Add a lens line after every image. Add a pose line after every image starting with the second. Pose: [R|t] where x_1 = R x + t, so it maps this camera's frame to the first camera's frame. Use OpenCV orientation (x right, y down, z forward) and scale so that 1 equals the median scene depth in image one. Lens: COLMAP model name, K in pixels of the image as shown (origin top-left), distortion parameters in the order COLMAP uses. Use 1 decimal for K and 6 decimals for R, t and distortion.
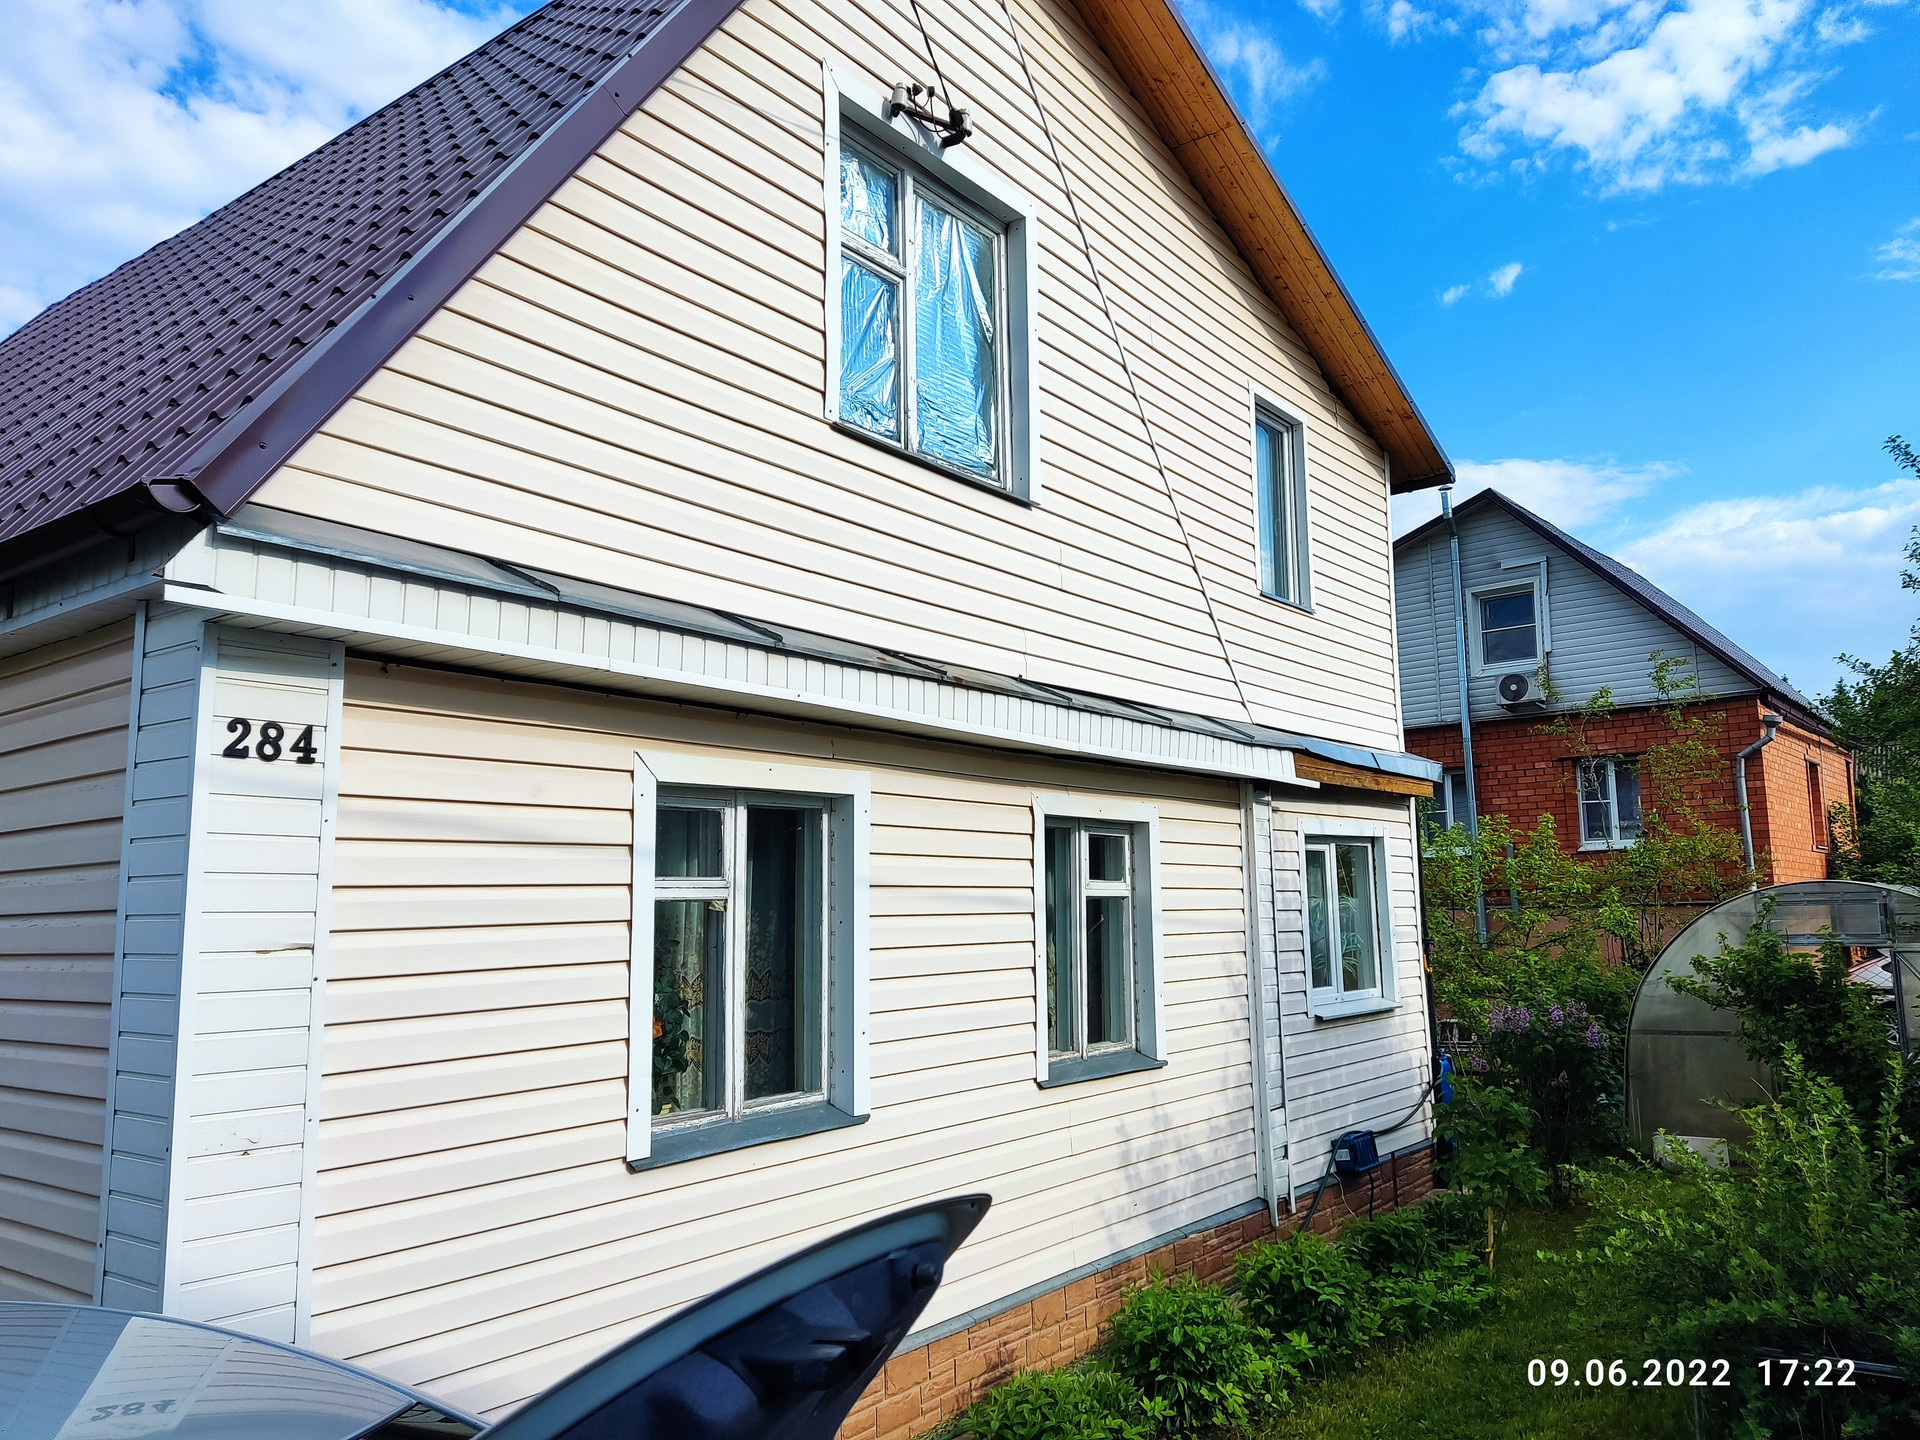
lens RADIAL K [[1390.5, 0, 981.3], [0, 1390.5, 743.8], [0, 0, 1]] dist [0.070052, -0.050414]
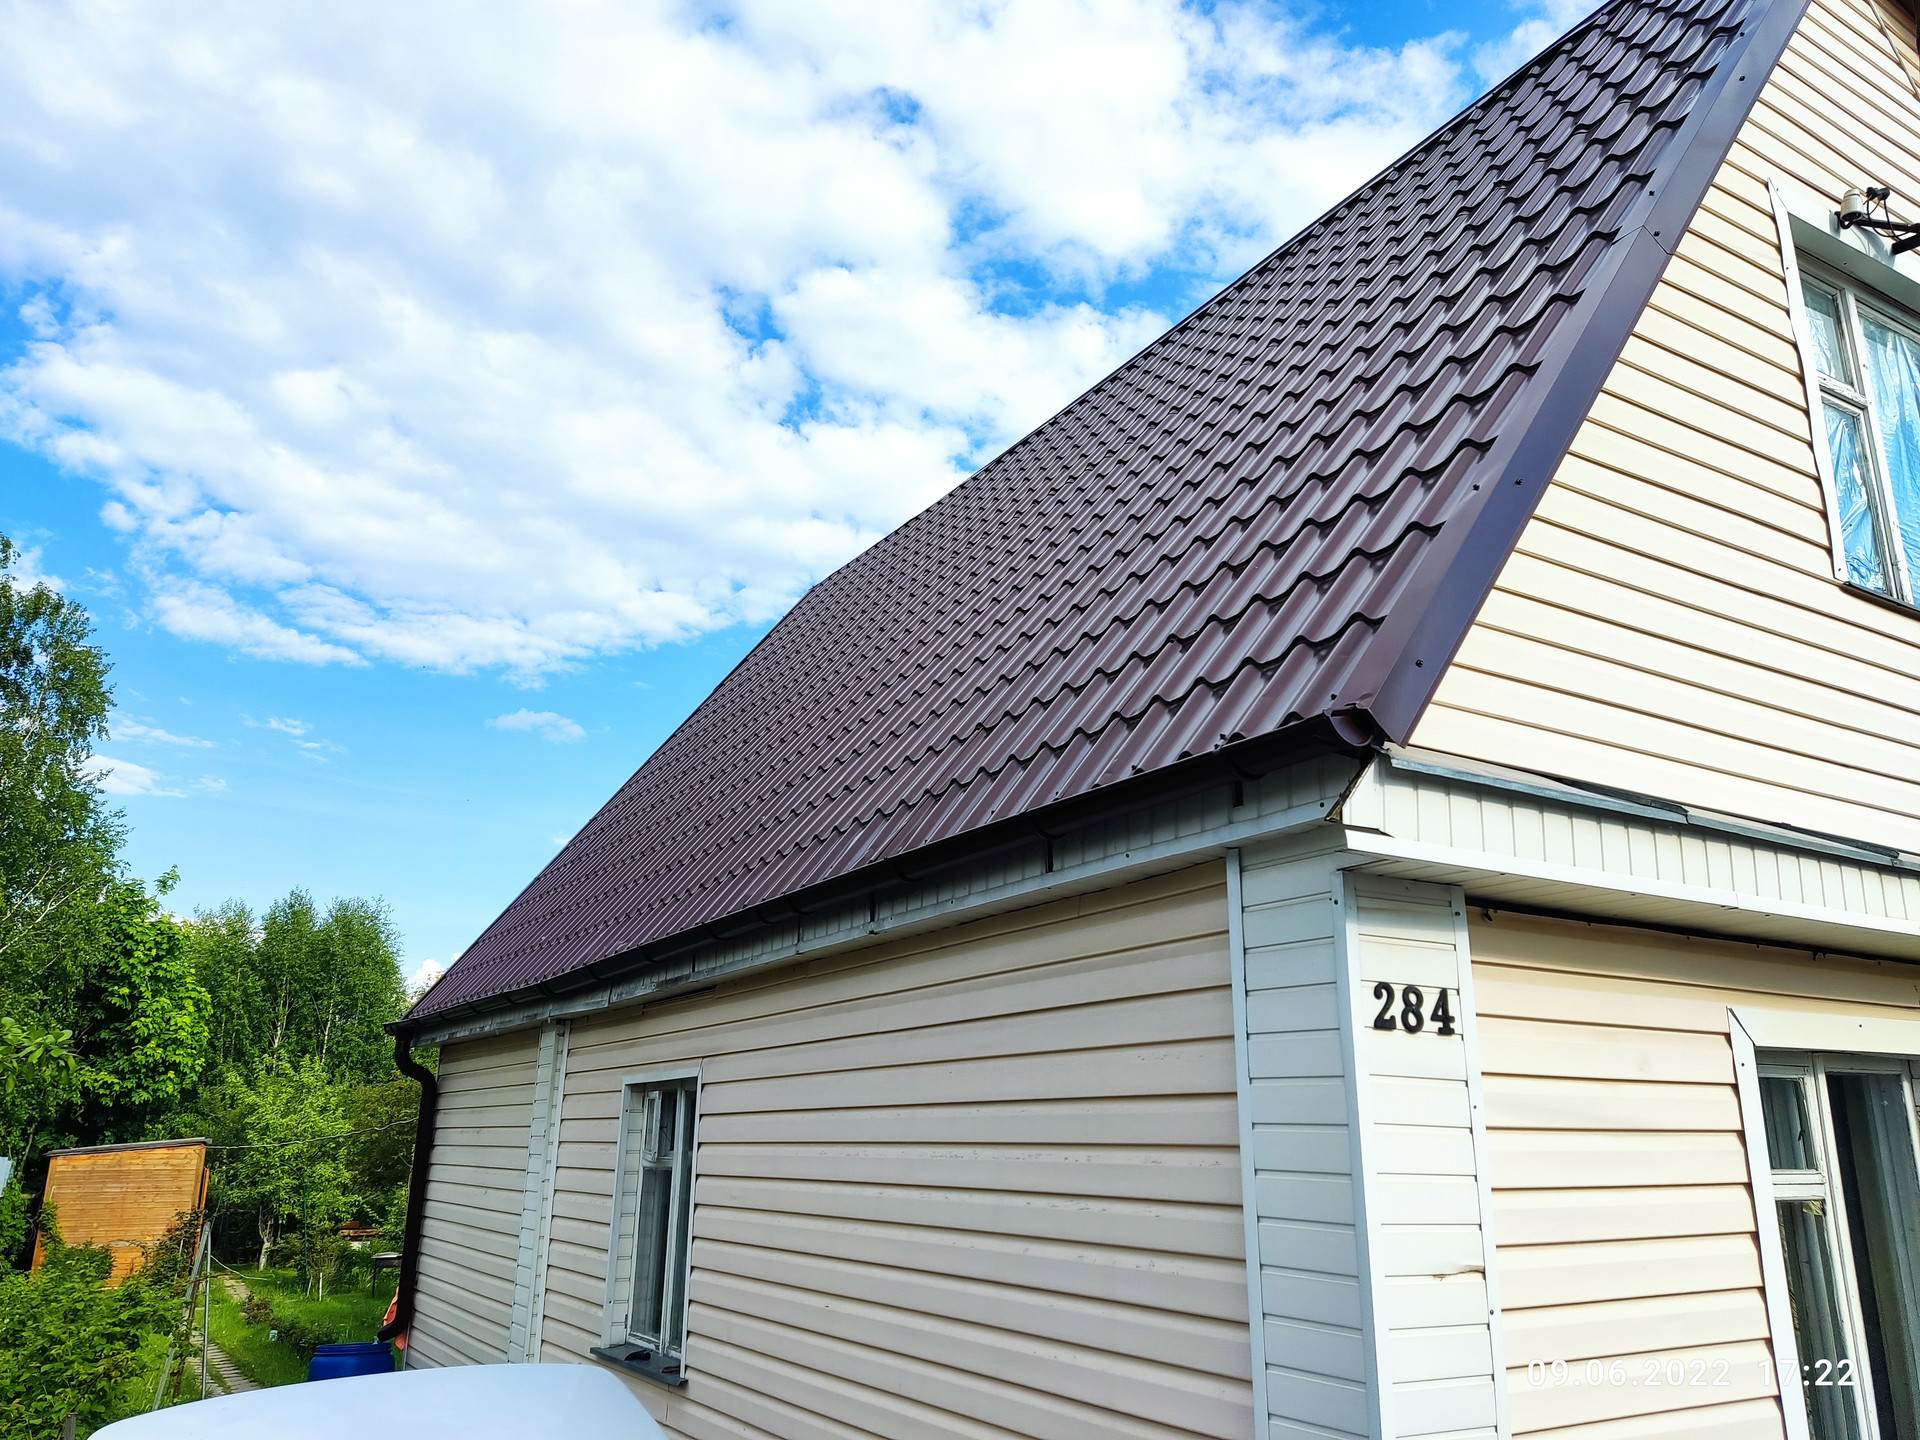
lens RADIAL K [[1390.5, 0, 981.3], [0, 1390.5, 743.8], [0, 0, 1]] dist [0.070052, -0.050414]
pose [[0.930152, -0.077193, -0.358969, -0.260814], [0.022433, 0.987772, -0.154284, -0.021068], [0.366489, 0.135455, 0.920509, 0.069166]]
